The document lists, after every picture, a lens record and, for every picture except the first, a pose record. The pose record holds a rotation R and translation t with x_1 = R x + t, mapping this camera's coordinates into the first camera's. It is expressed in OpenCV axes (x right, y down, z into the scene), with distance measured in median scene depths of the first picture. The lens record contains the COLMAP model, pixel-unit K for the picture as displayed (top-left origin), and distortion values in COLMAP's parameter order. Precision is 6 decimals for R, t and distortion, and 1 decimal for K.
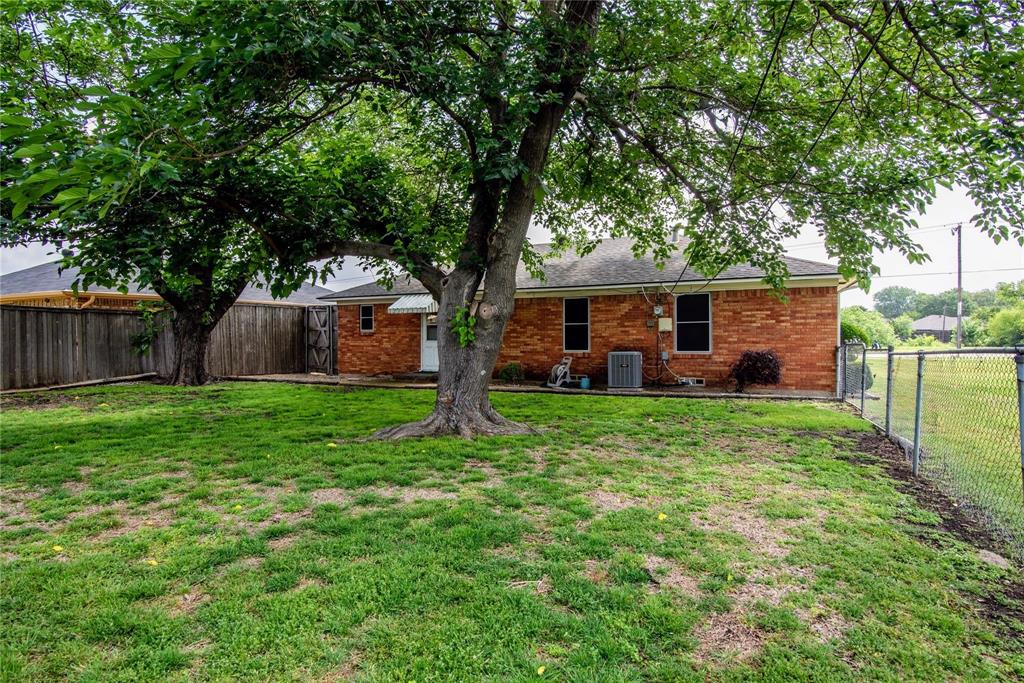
lens RADIAL K [[558.5, 0, 512.0], [0, 558.5, 340.2], [0, 0, 1]] dist [-0.003273, -0.000197]
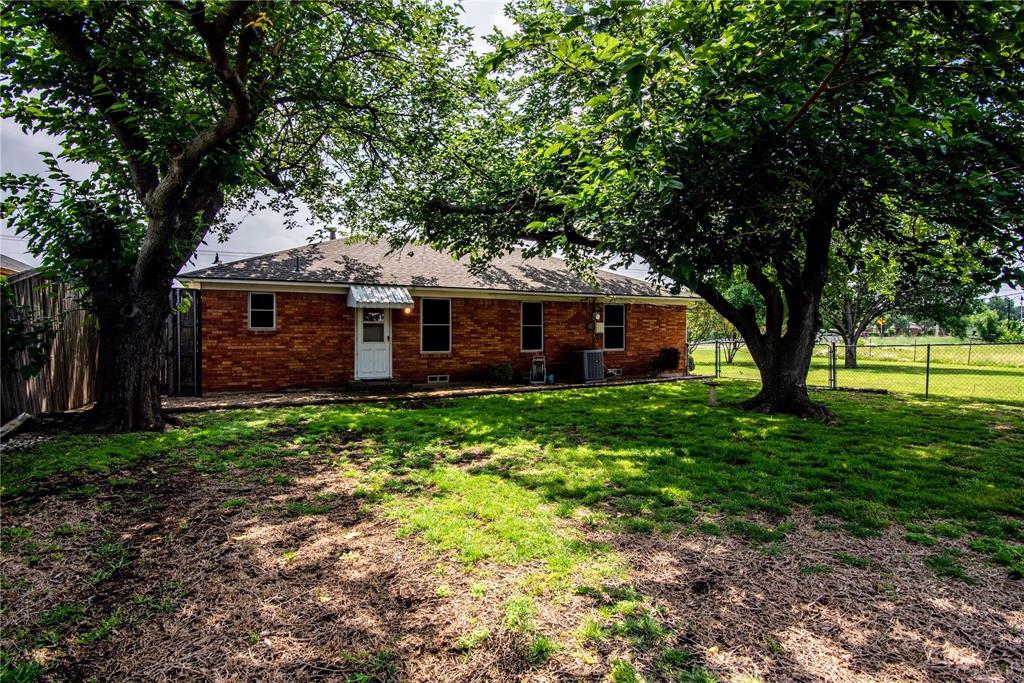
lens RADIAL K [[558.5, 0, 511.8], [0, 558.5, 341.4], [0, 0, 1]] dist [-0.003273, -0.000197]
pose [[0.578801, -0.001571, 0.815468, -0.755952], [0.006257, 0.999977, -0.002515, 0.003689], [-0.815445, 0.006558, 0.578797, 0.380665]]
